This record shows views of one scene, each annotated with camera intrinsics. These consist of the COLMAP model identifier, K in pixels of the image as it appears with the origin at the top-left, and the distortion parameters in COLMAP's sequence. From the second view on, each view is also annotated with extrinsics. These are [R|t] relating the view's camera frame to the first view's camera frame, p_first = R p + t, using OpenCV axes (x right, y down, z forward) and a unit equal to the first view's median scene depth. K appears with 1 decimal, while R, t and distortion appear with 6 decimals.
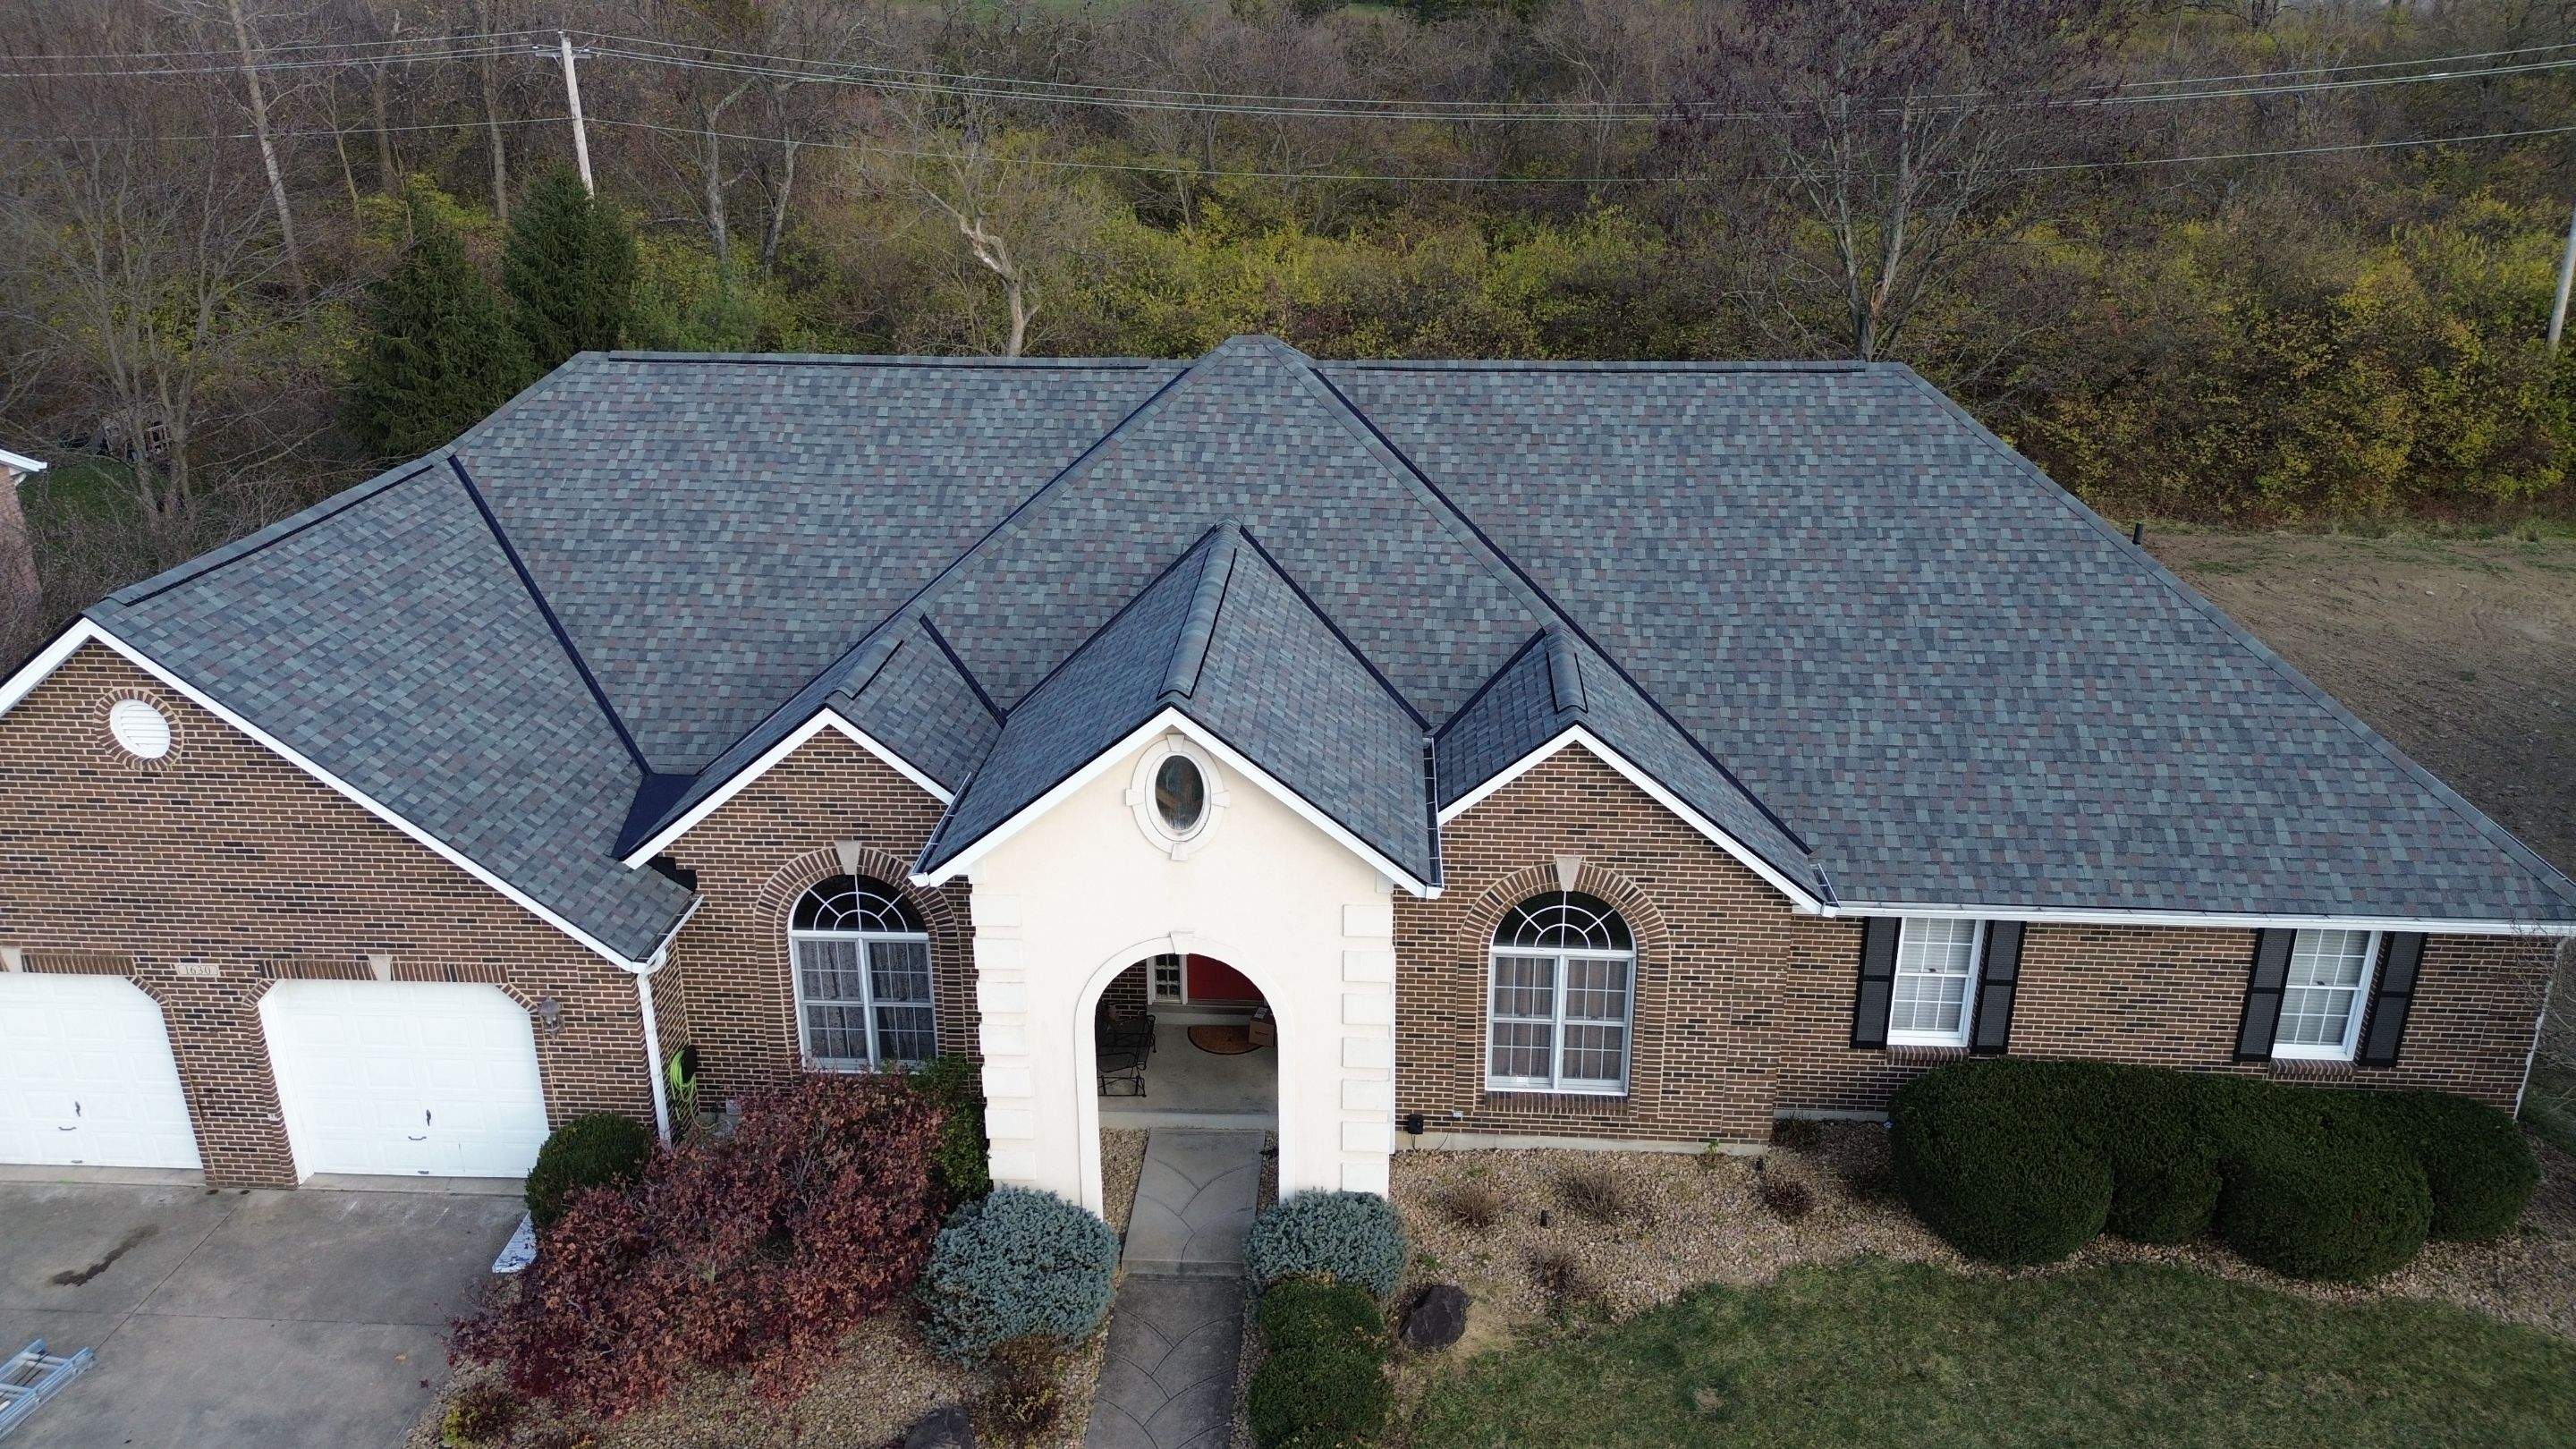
lens RADIAL K [[1816.8, 0, 1299.7], [0, 1816.8, 720.0], [0, 0, 1]] dist [0.078704, -0.085455]
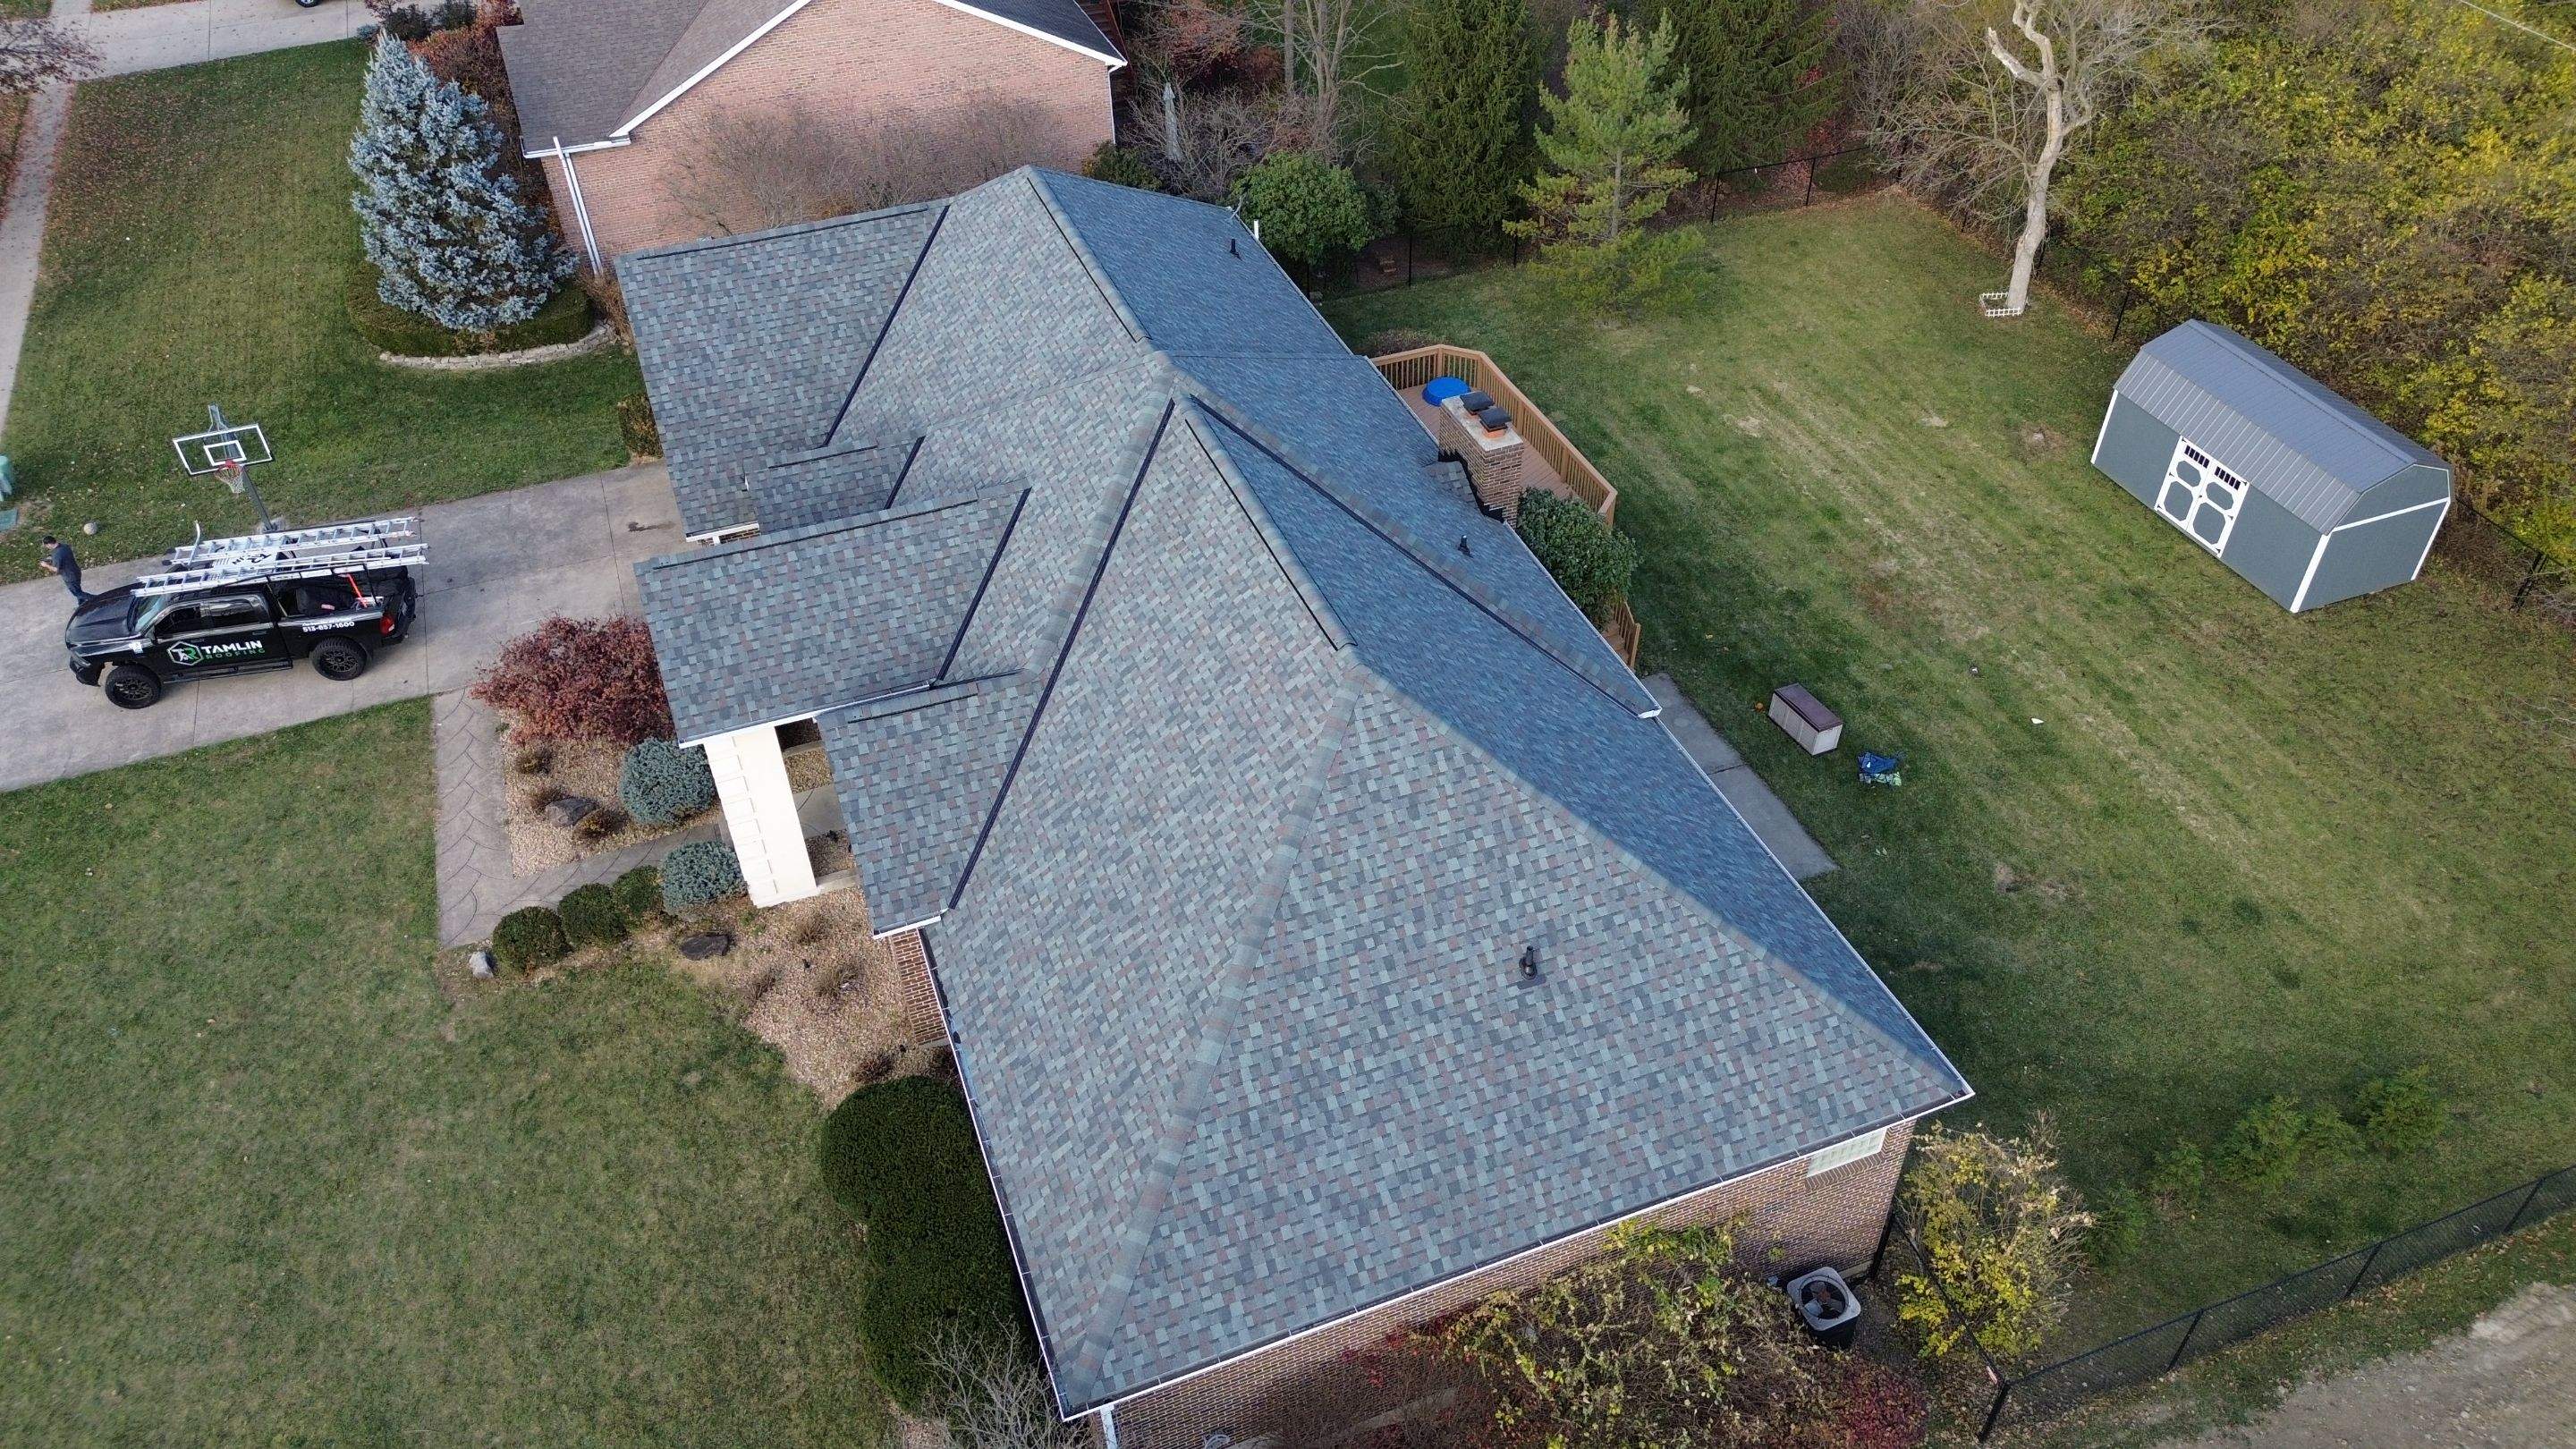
lens RADIAL K [[1808.3, 0, 1298.5], [0, 1808.3, 724.4], [0, 0, 1]] dist [0.088621, -0.091272]
pose [[0.415062, 0.587487, -0.694681, 1.214868], [-0.310632, 0.809186, 0.498724, -0.774551], [0.855120, 0.008789, 0.518355, 0.500942]]
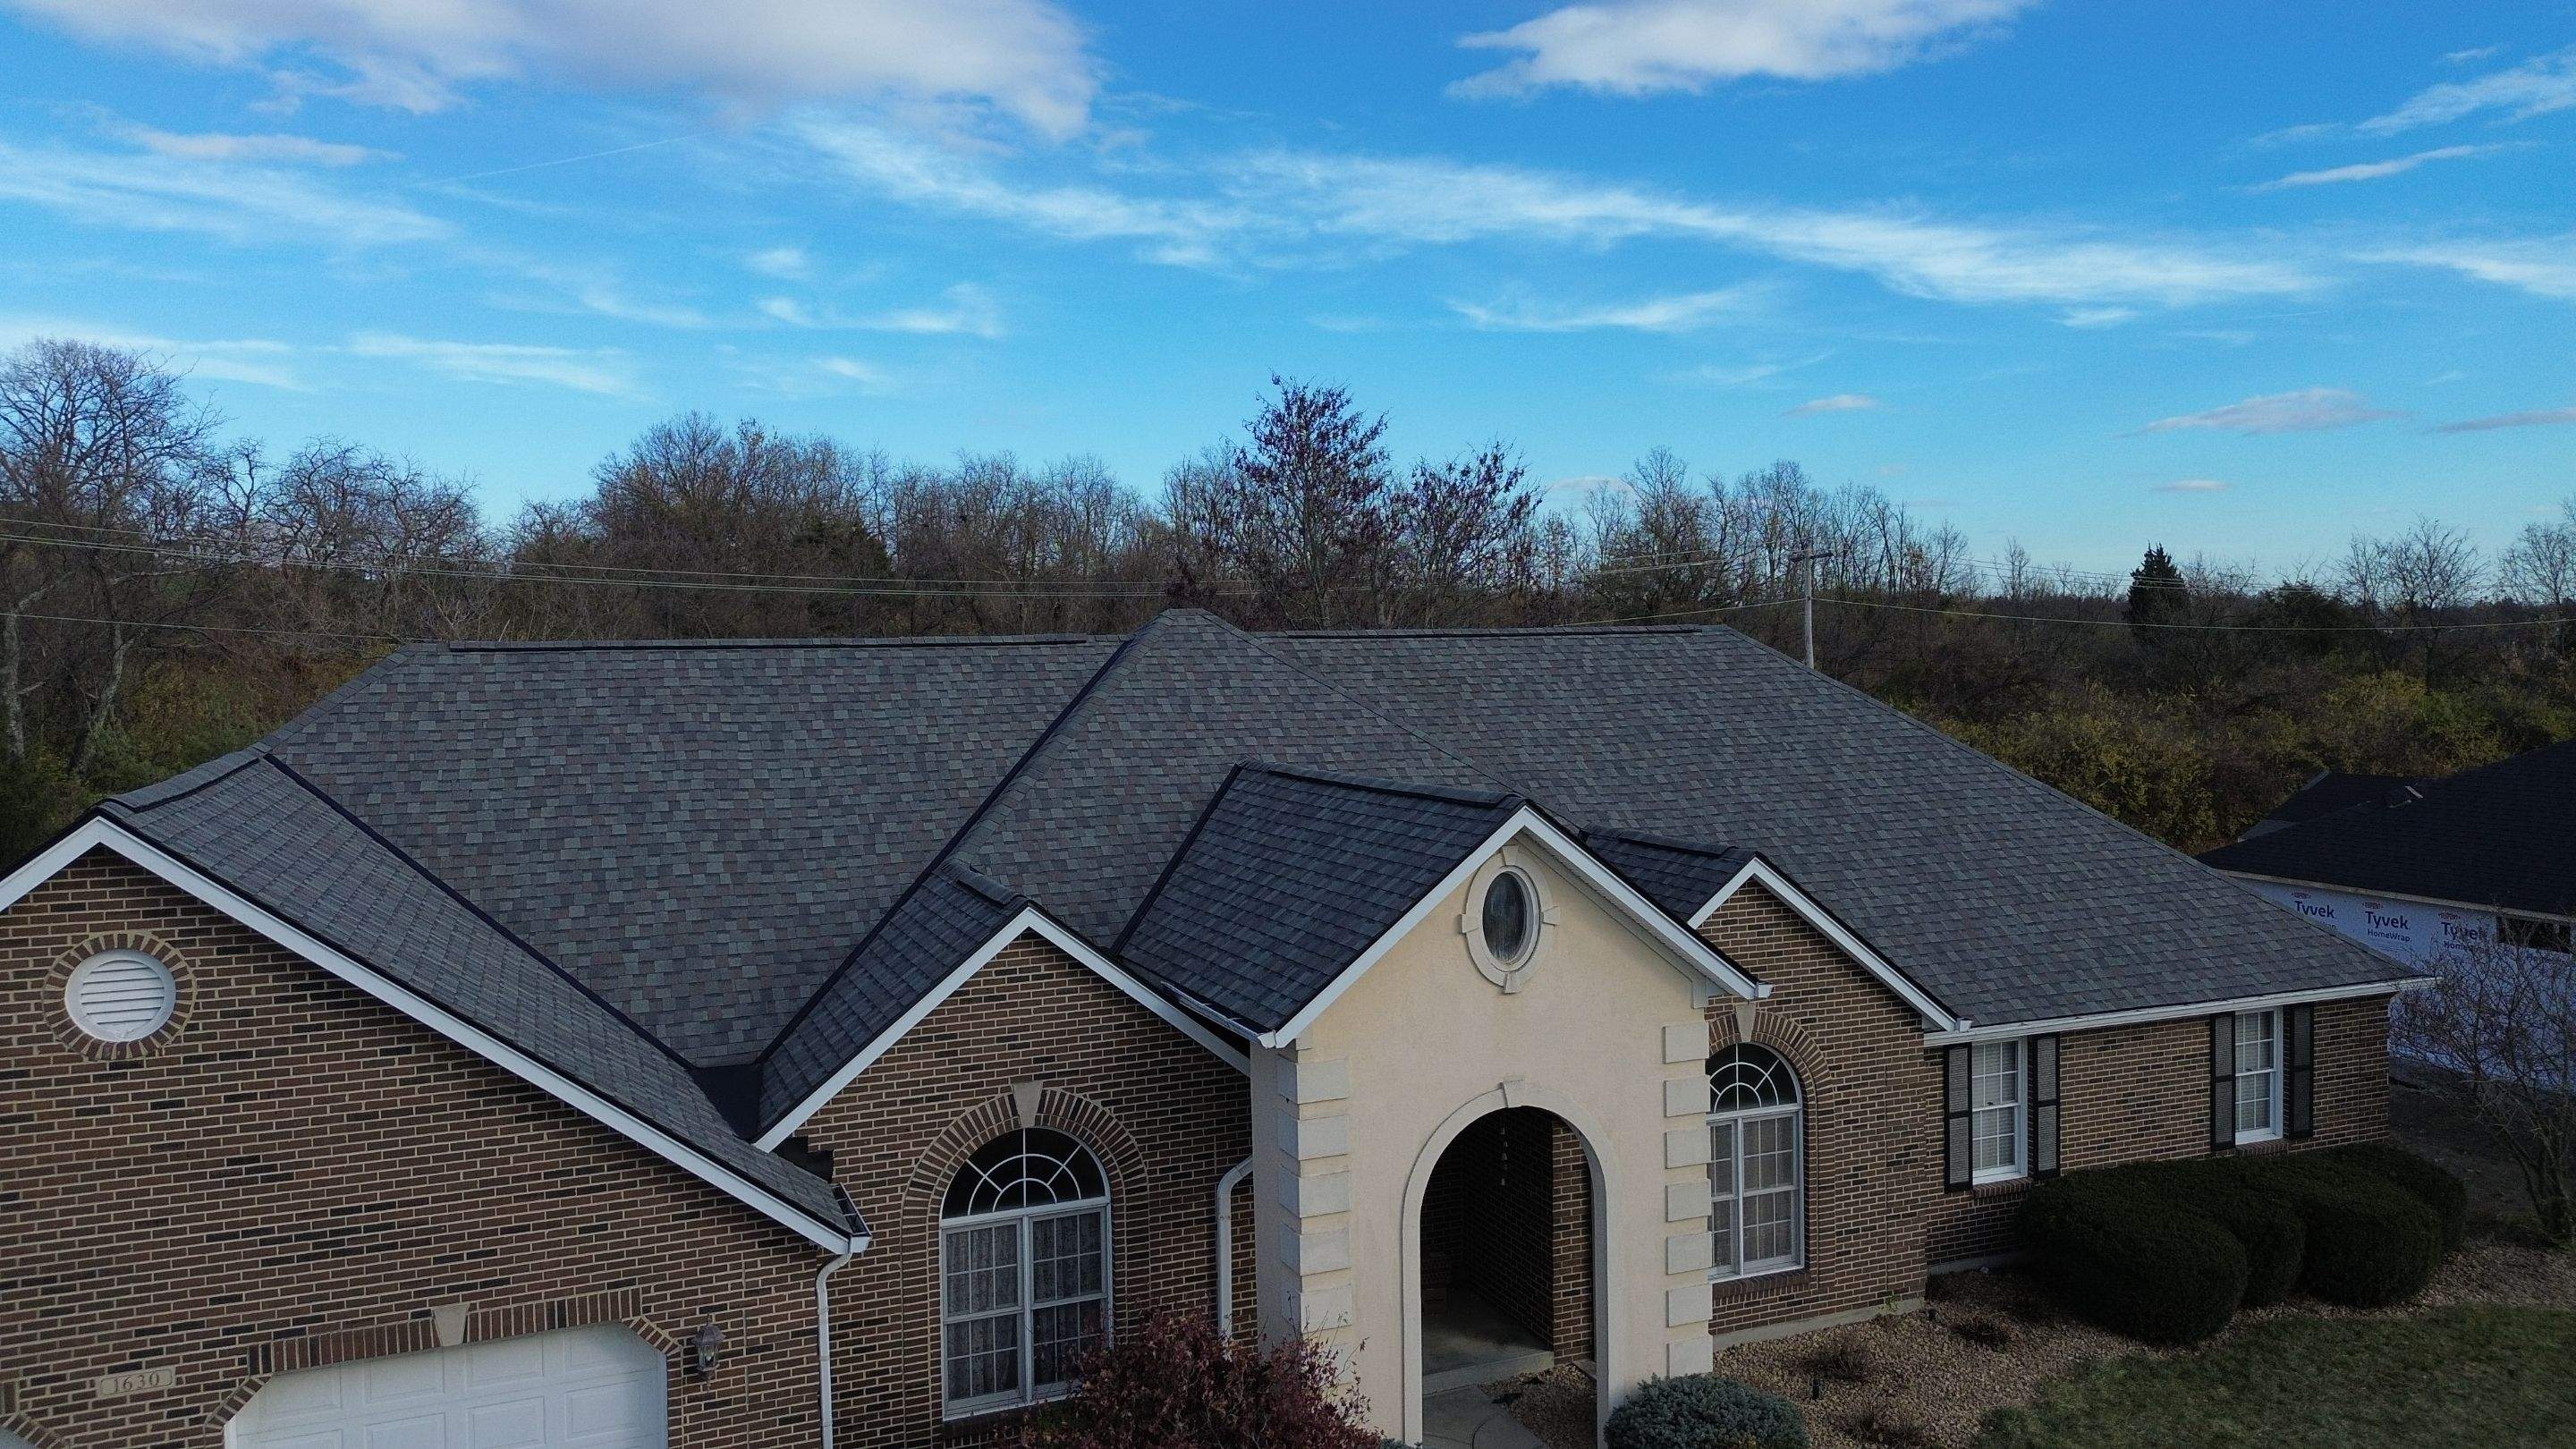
lens RADIAL K [[1808.3, 0, 1298.5], [0, 1808.3, 724.4], [0, 0, 1]] dist [0.088621, -0.091272]
pose [[0.901610, -0.033611, 0.431242, -0.465000], [0.167952, 0.945956, -0.277414, 0.154834], [-0.398612, 0.322548, 0.858529, 0.175774]]
